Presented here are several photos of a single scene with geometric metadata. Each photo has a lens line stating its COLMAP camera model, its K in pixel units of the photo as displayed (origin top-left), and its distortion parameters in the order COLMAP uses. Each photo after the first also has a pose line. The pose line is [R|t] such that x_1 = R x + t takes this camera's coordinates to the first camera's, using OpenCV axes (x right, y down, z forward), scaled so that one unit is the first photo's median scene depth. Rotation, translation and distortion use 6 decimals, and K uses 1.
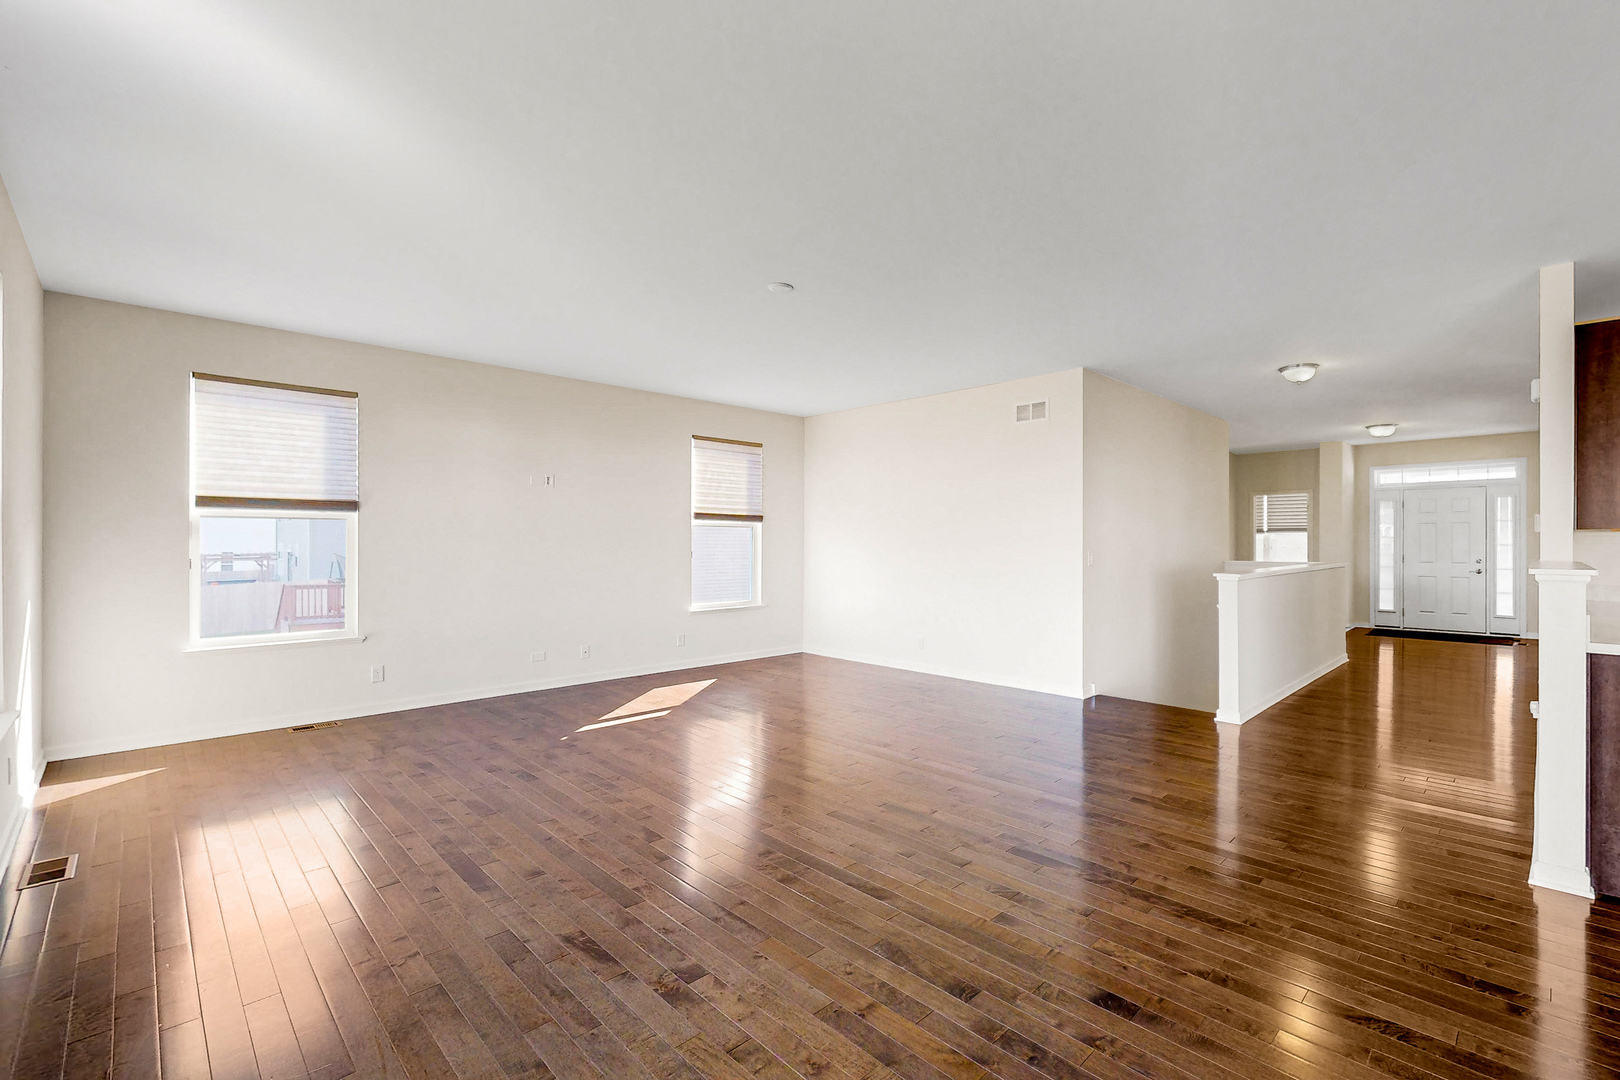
lens RADIAL K [[709.5, 0, 891.0], [0, 709.5, 546.7], [0, 0, 1]] dist [0.000281, -0.000113]
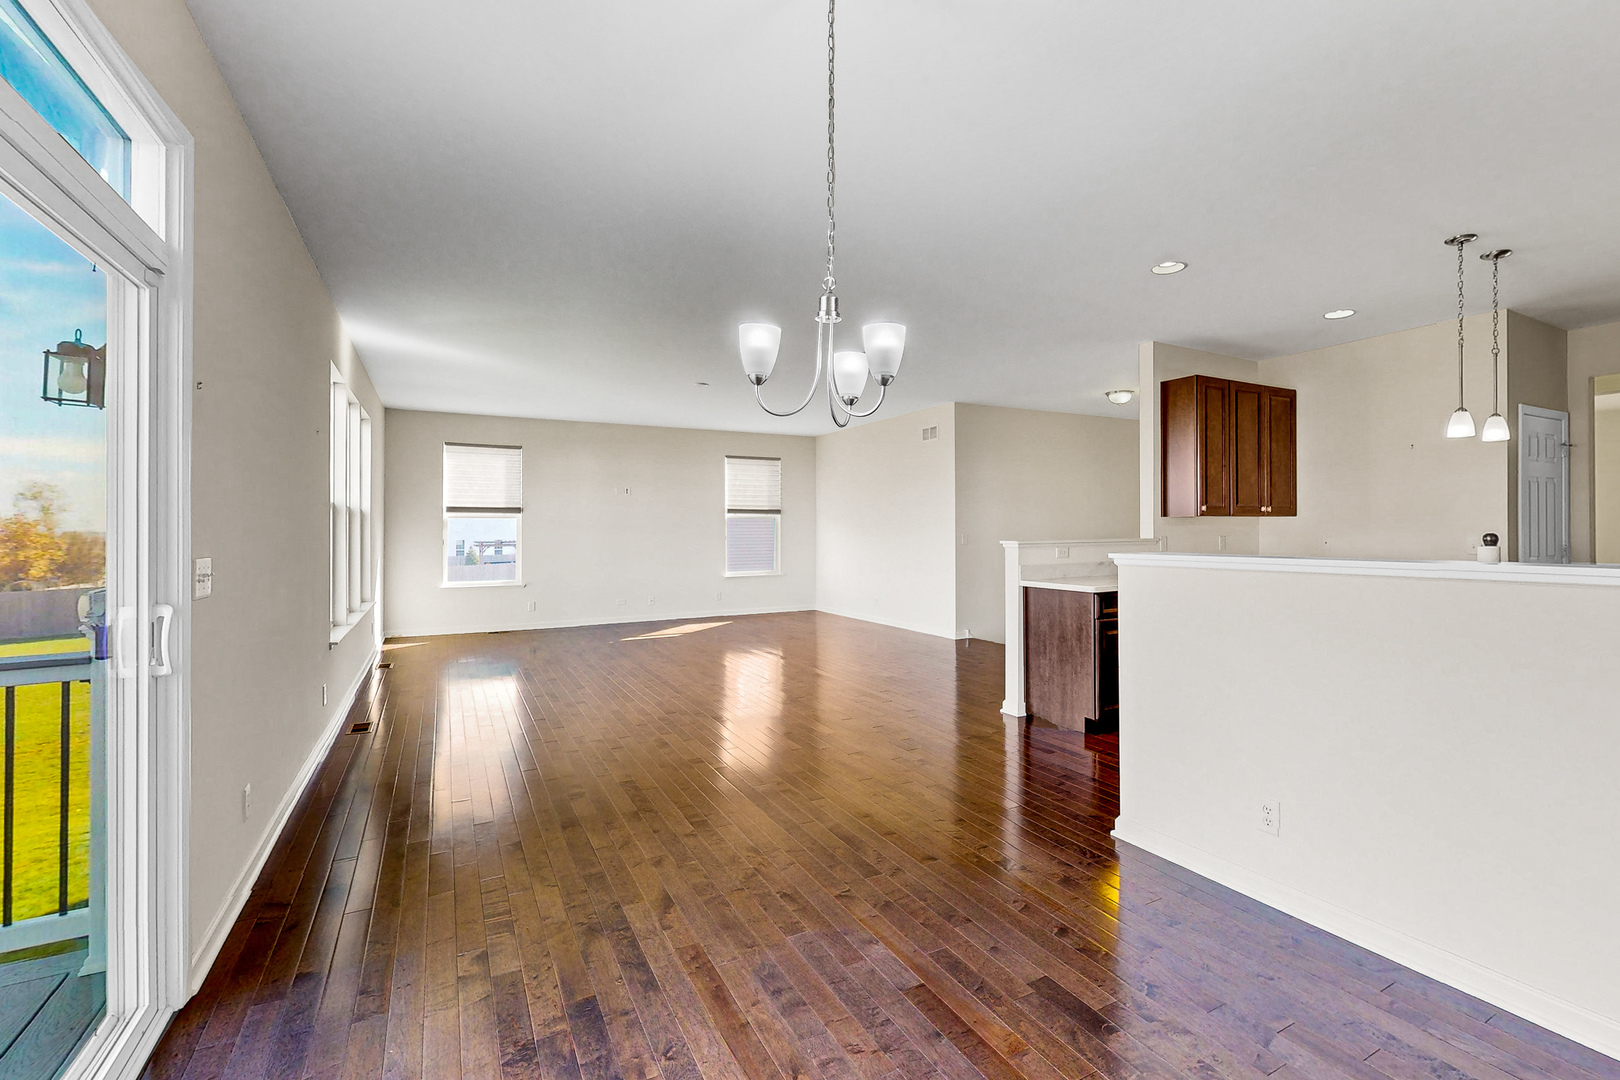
lens RADIAL K [[726.1, 0, 856.6], [0, 726.1, 520.8], [0, 0, 1]] dist [-0.000320, 0.000129]
pose [[0.955703, -0.010690, -0.294137, 0.506130], [0.005997, 0.999840, -0.016850, 0.004196], [0.294270, 0.014340, 0.955615, -0.420574]]
